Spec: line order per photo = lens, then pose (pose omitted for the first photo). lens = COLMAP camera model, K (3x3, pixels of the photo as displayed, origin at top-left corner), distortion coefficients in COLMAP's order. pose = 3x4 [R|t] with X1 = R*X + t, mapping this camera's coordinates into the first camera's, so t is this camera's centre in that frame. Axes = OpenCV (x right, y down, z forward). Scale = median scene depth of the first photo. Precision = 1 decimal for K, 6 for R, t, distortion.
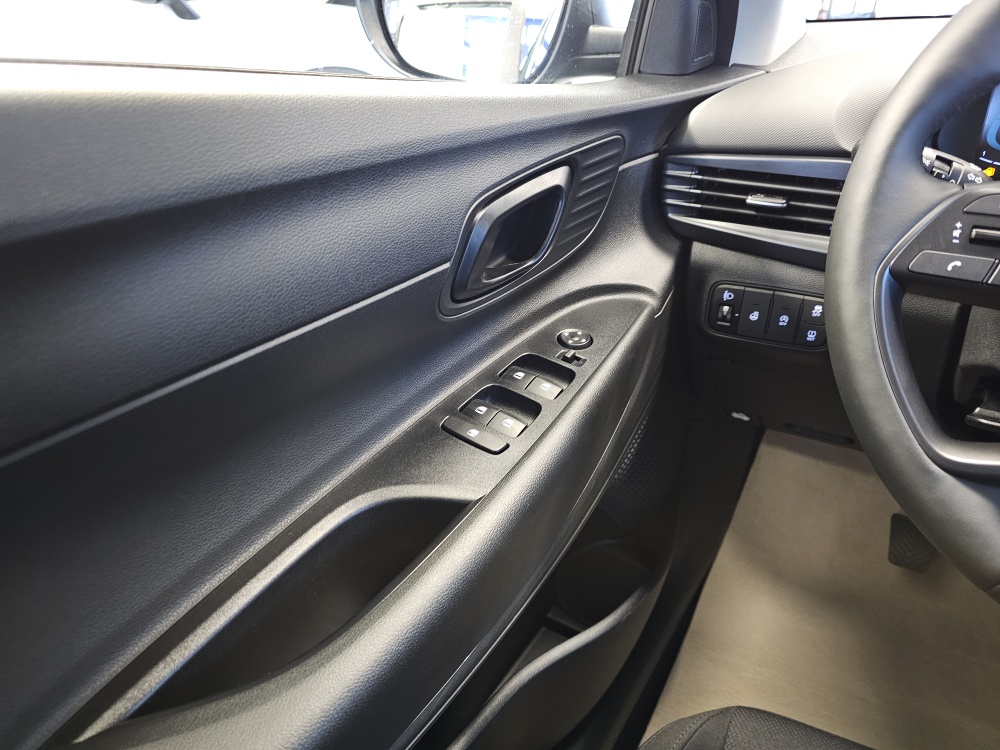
lens RADIAL K [[691.1, 0, 500.0], [0, 691.1, 375.0], [0, 0, 1]] dist [0.033704, -0.052842]
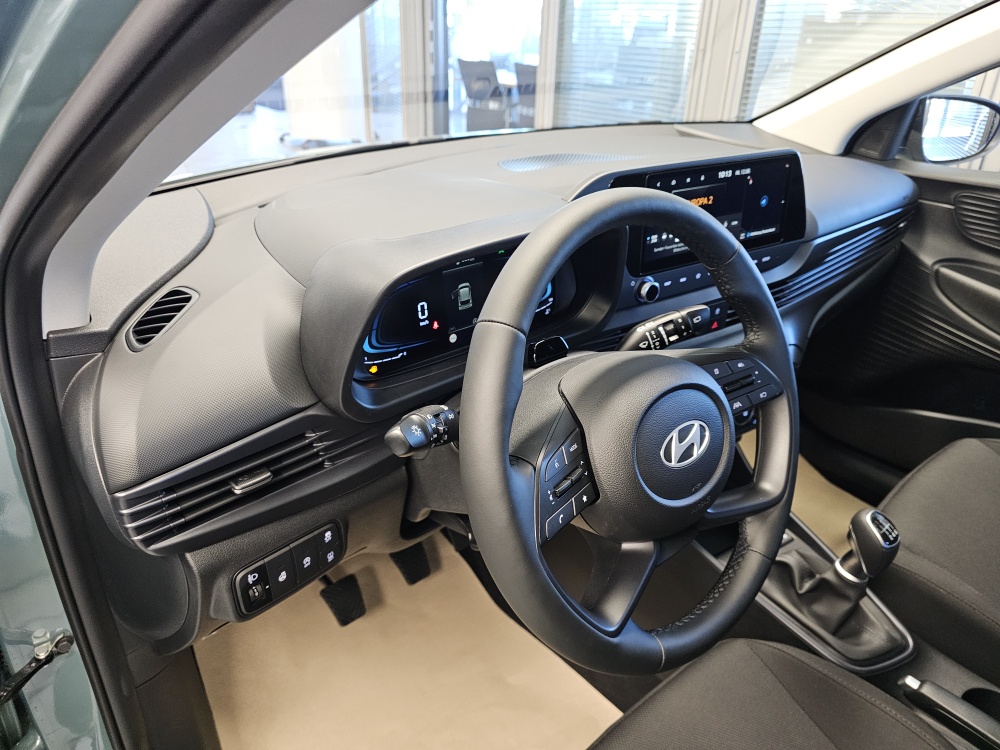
lens RADIAL K [[675.4, 0, 493.4], [0, 675.4, 363.9], [0, 0, 1]] dist [0.039501, -0.038506]
pose [[0.297810, -0.428153, 0.853226, -0.248292], [0.414184, 0.863226, 0.288604, -0.513291], [-0.860093, 0.267444, 0.434411, 0.249565]]
